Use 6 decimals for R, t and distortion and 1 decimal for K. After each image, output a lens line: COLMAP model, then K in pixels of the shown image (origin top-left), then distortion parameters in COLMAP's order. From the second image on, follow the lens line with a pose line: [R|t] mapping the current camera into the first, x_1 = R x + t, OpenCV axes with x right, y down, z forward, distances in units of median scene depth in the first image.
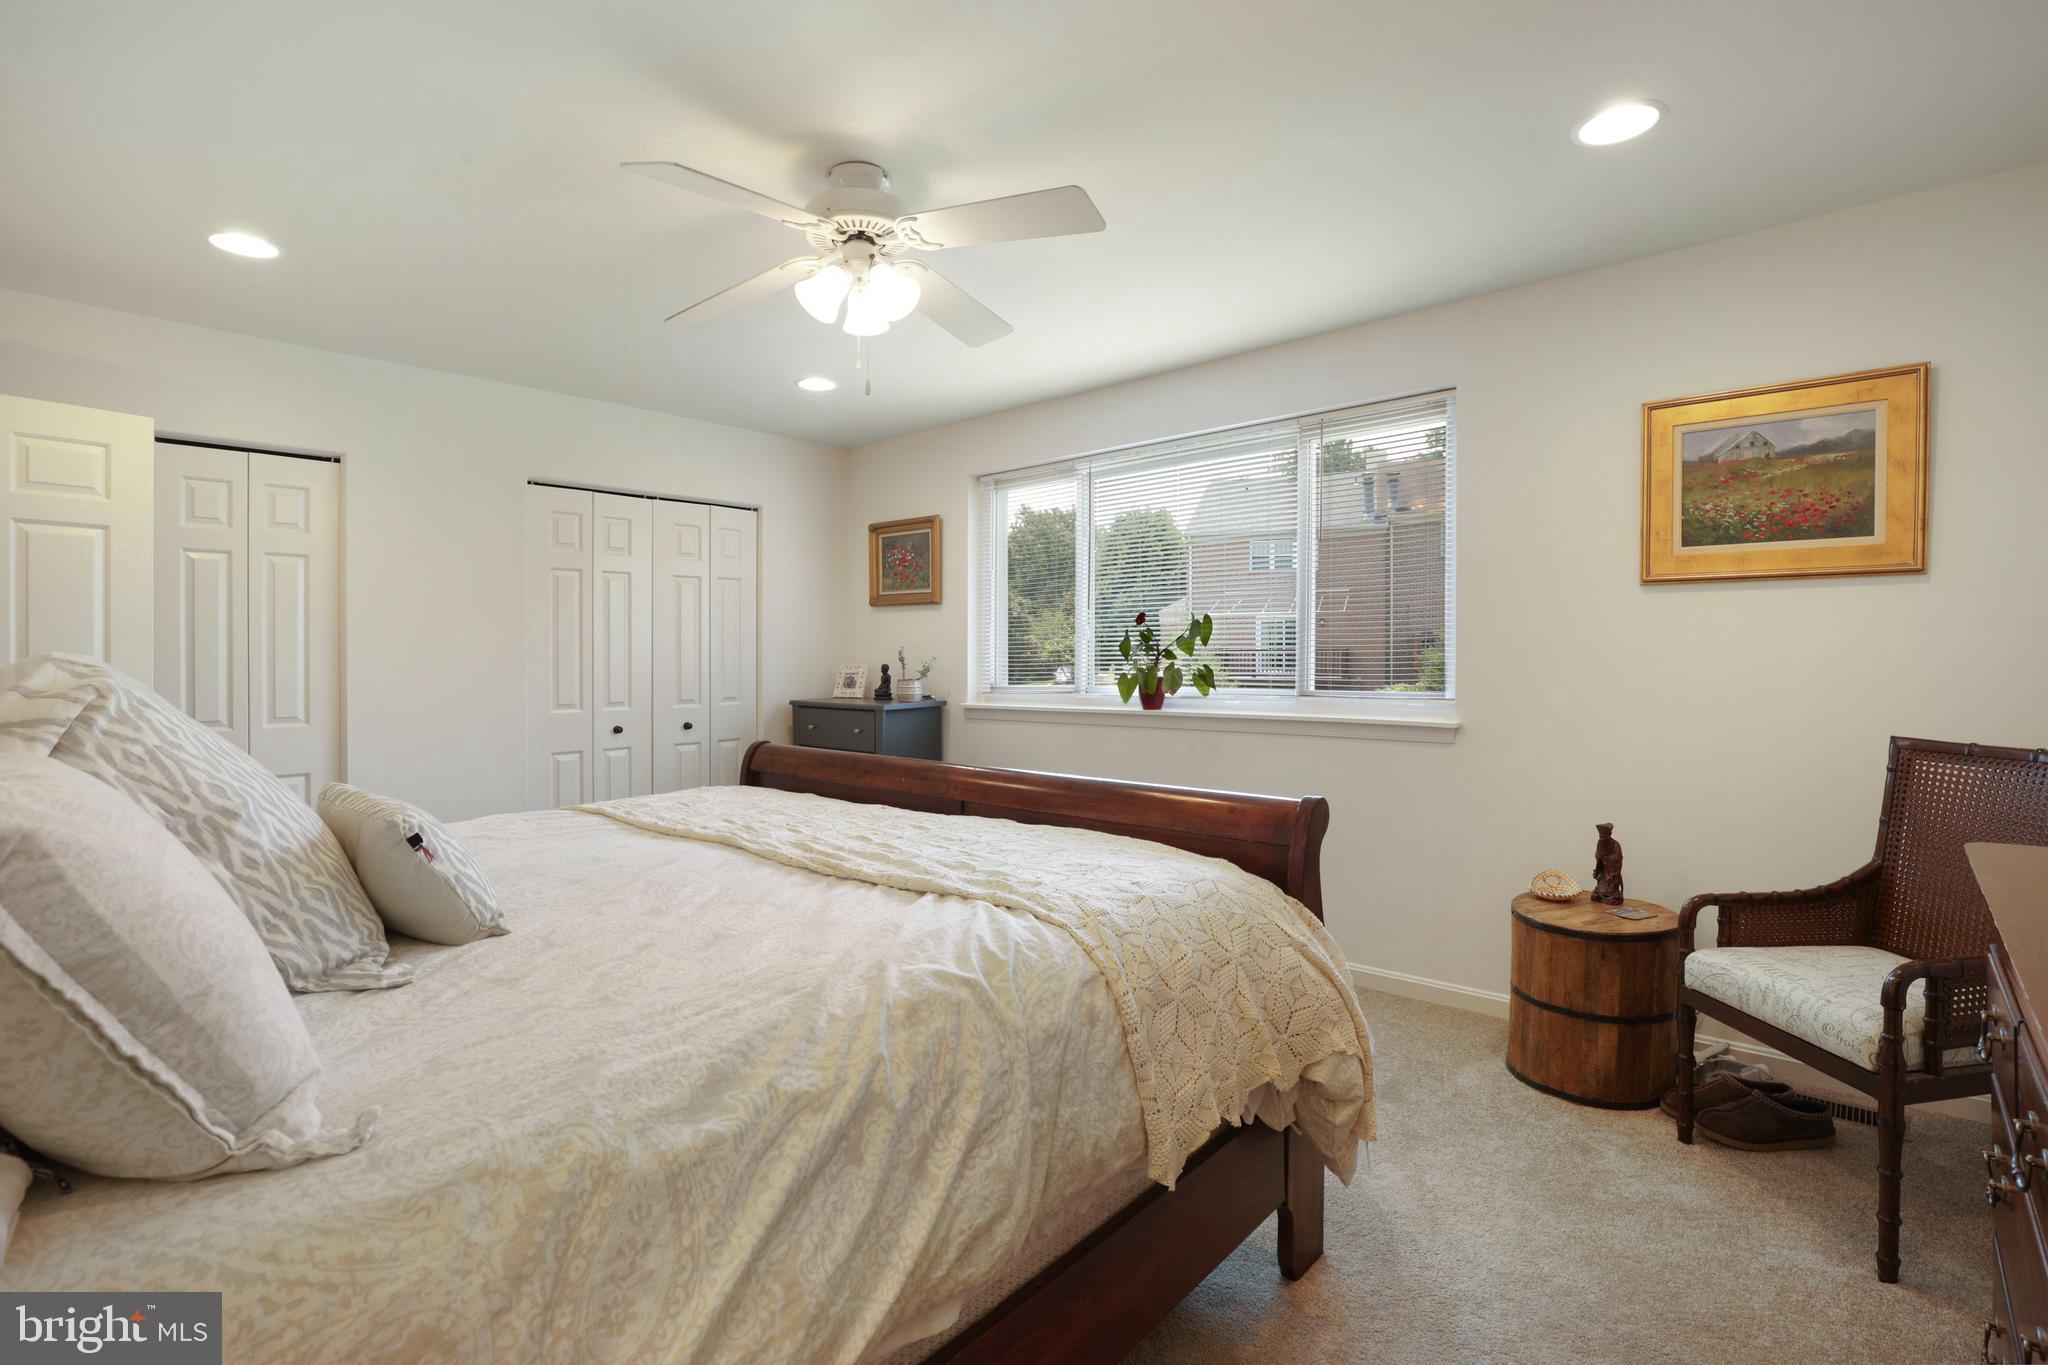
lens RADIAL K [[936.0, 0, 1030.9], [0, 936.0, 675.7], [0, 0, 1]] dist [-0.011484, 0.003965]
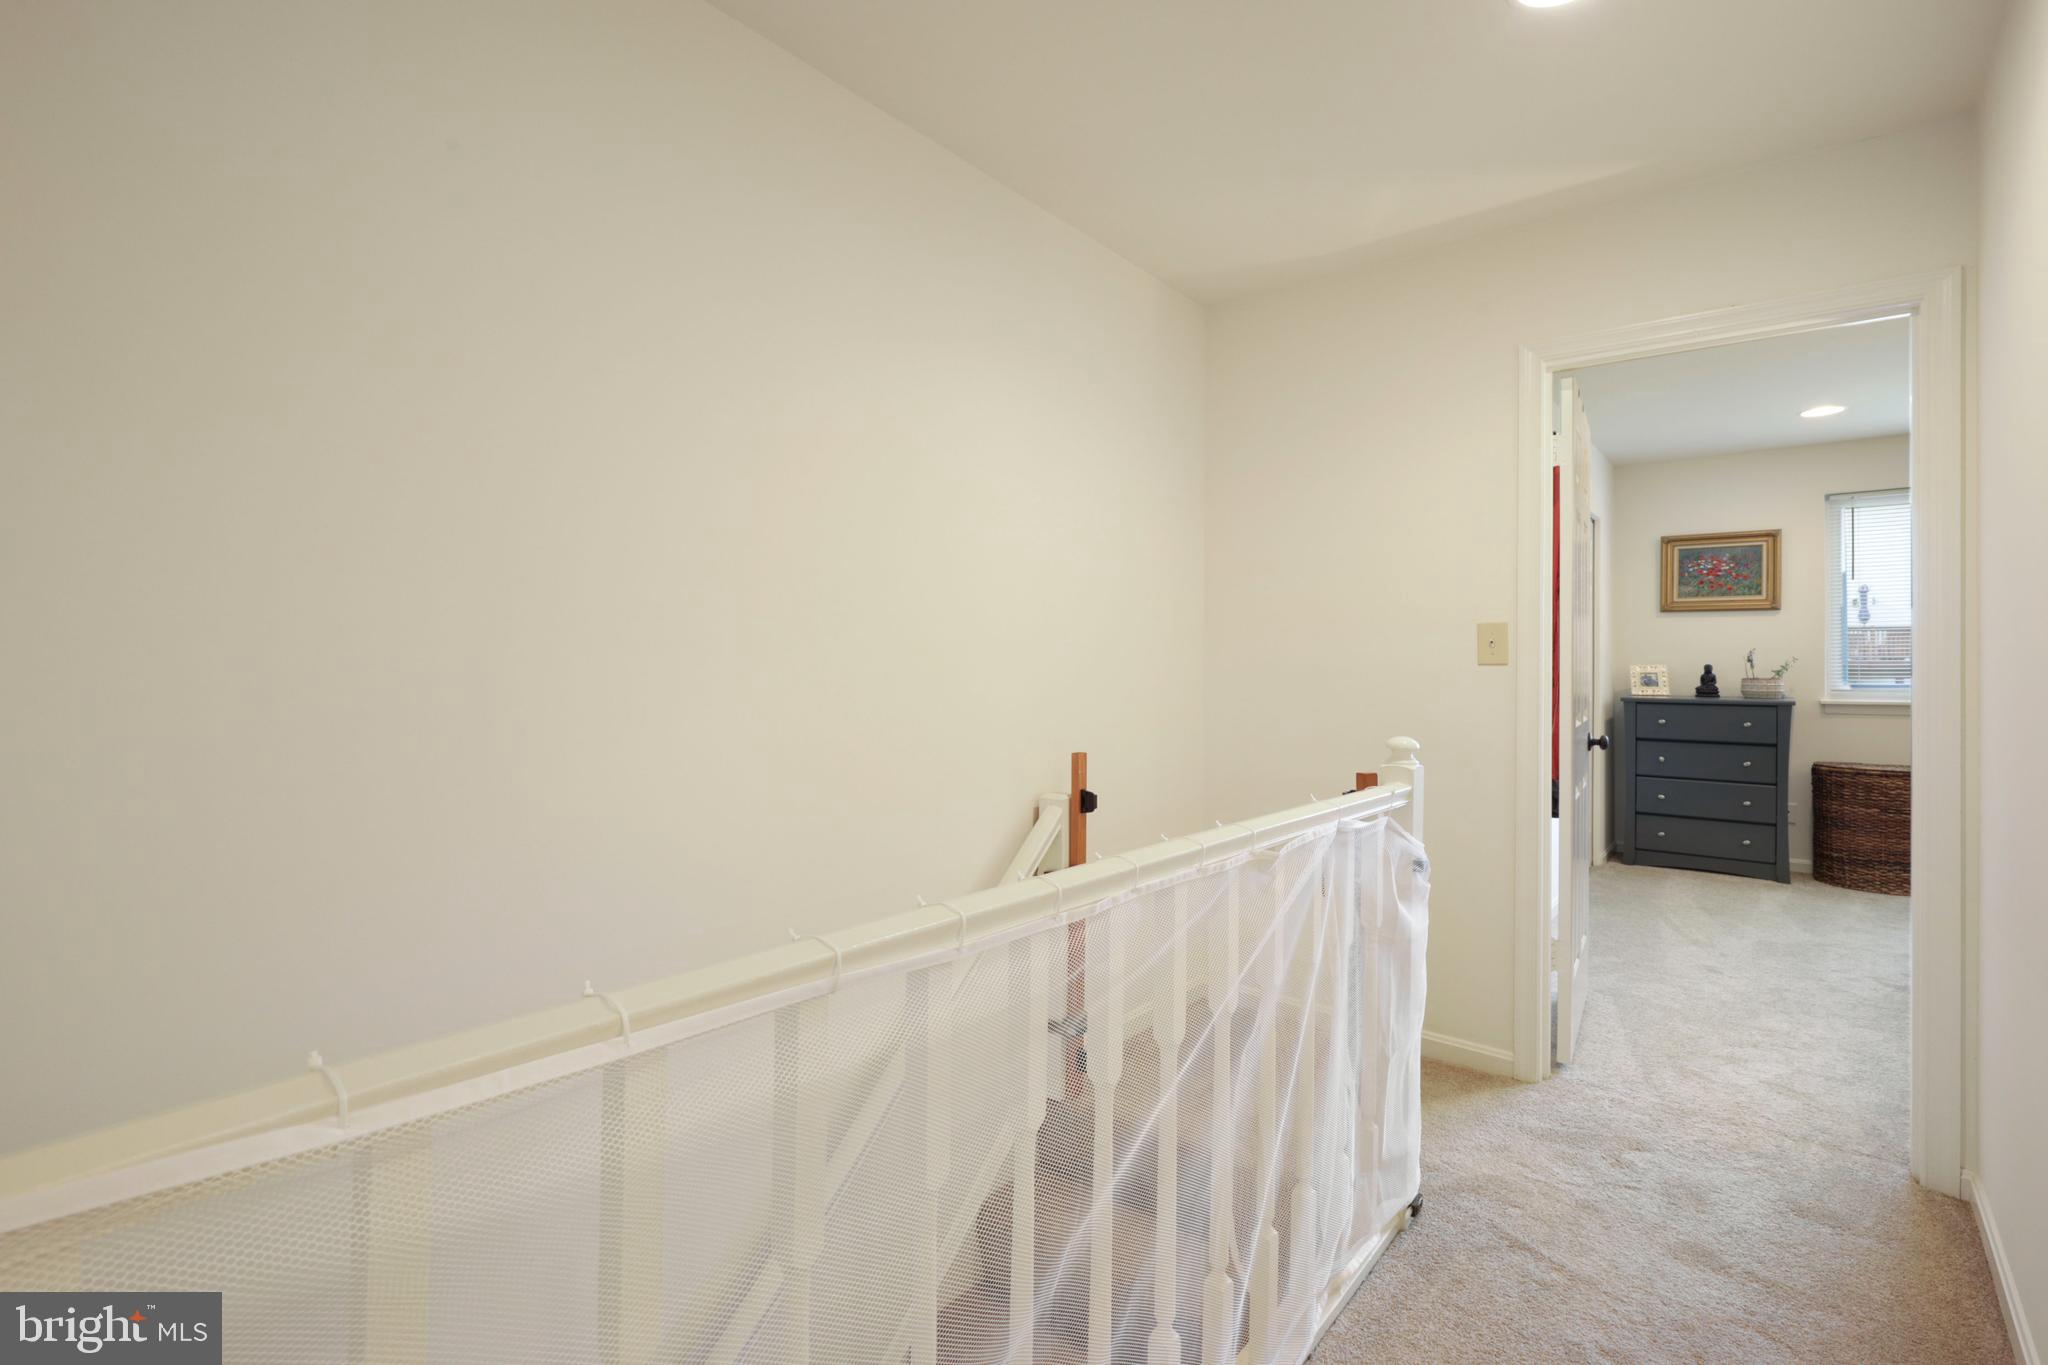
lens RADIAL K [[936.0, 0, 1009.6], [0, 936.0, 664.0], [0, 0, 1]] dist [-0.011484, 0.003965]
pose [[0.999759, -0.000200, 0.021949, -1.829490], [0.000608, 0.999828, -0.018562, 0.012717], [-0.021941, 0.018570, 0.999587, -0.135484]]
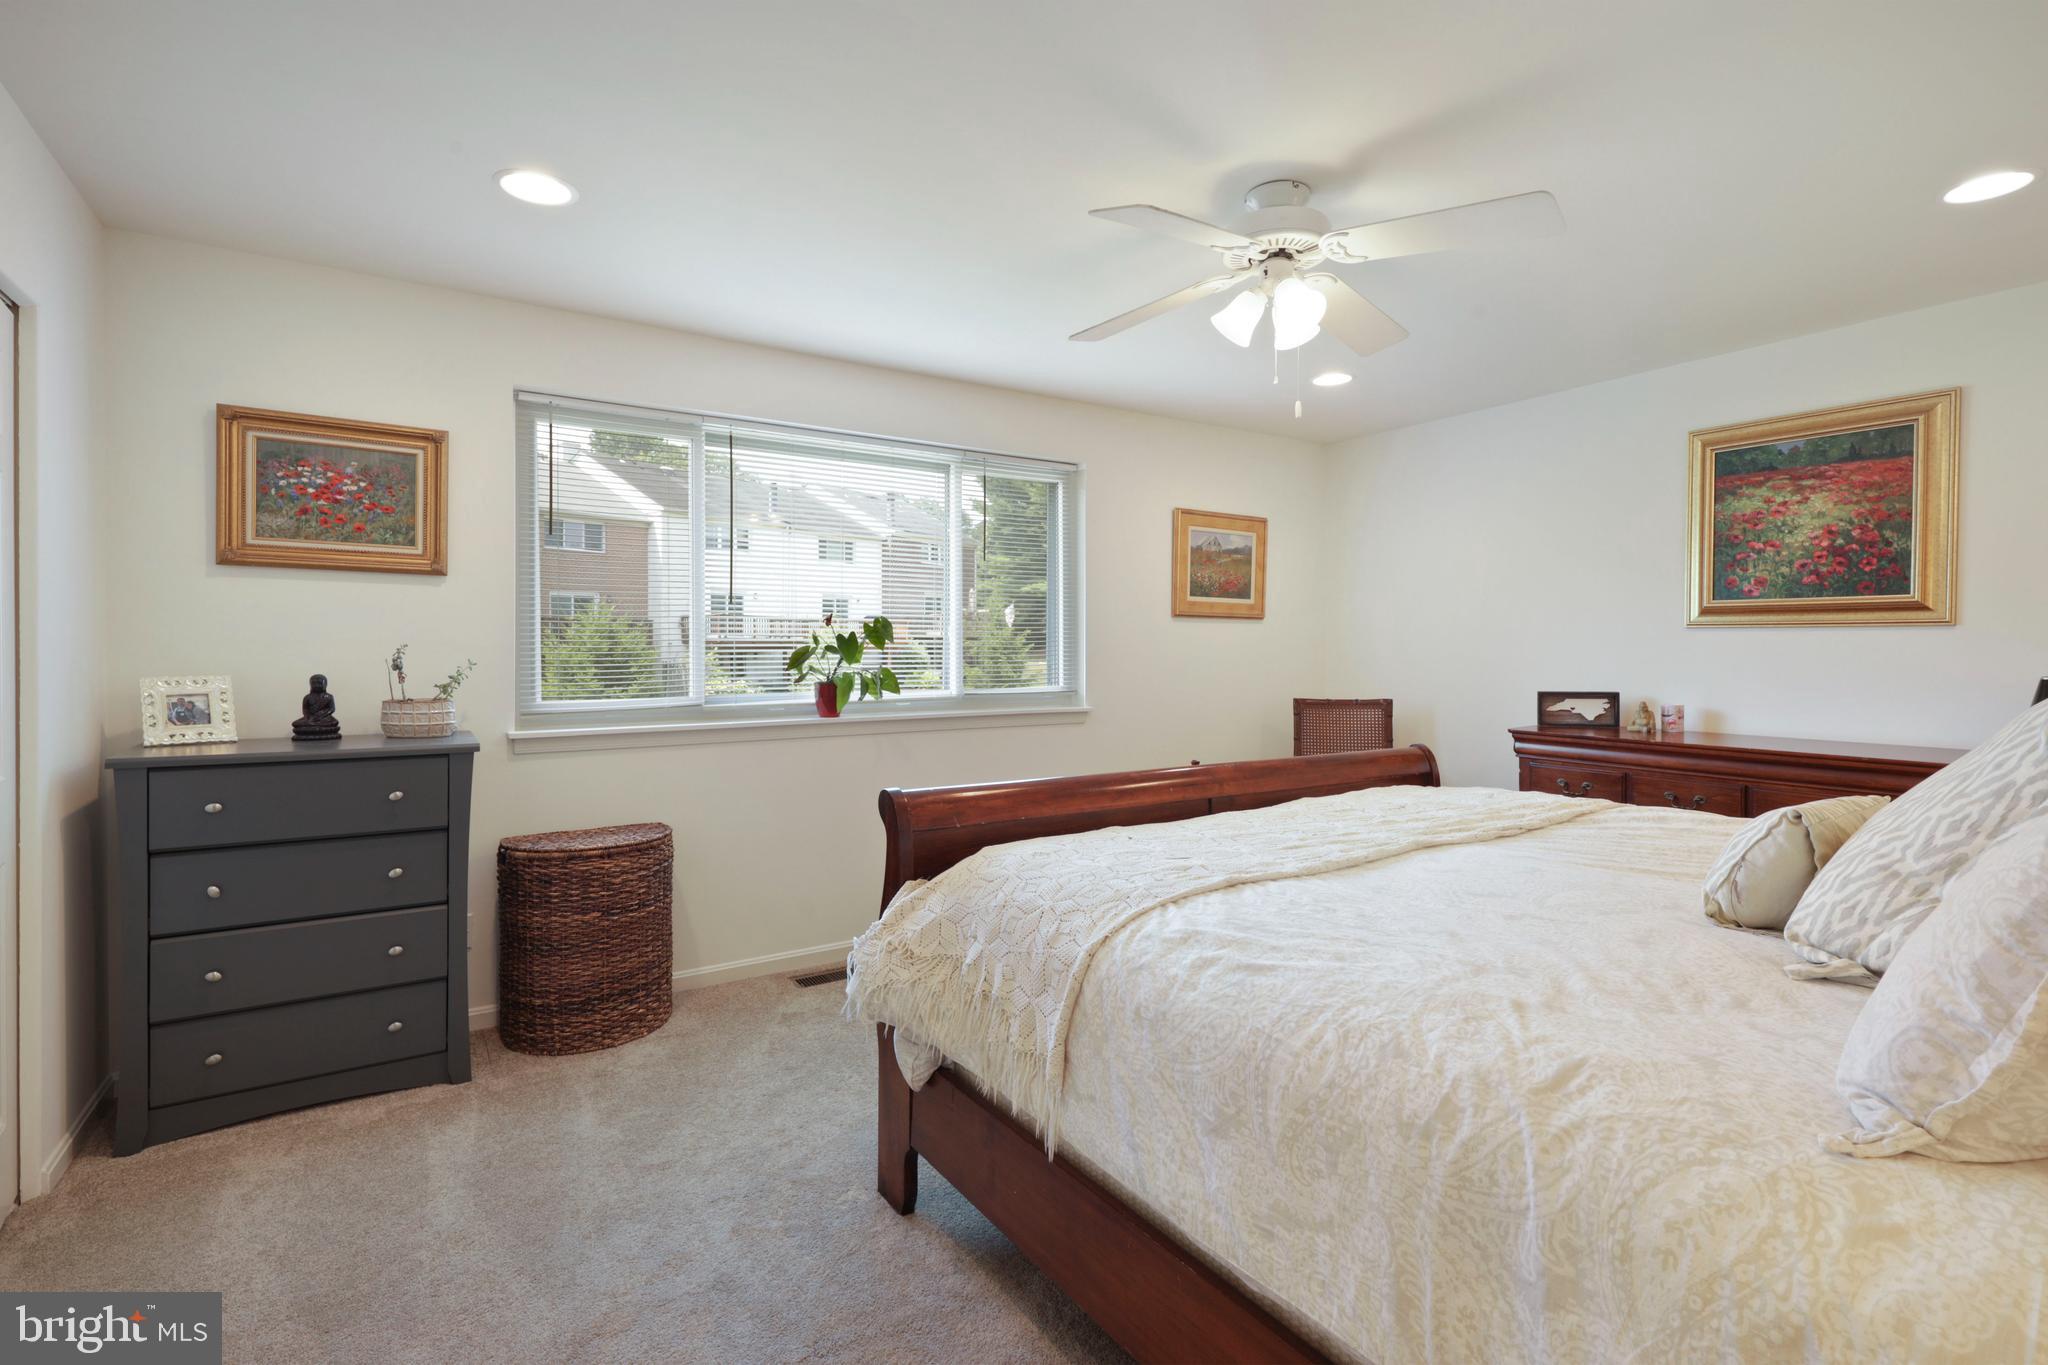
lens RADIAL K [[936.0, 0, 1015.0], [0, 936.0, 663.3], [0, 0, 1]] dist [-0.011484, 0.003965]
pose [[0.269385, -0.006110, 0.963013, -1.044375], [0.018832, 0.999822, 0.001075, -0.022074], [-0.962848, 0.017846, 0.269452, 0.843030]]
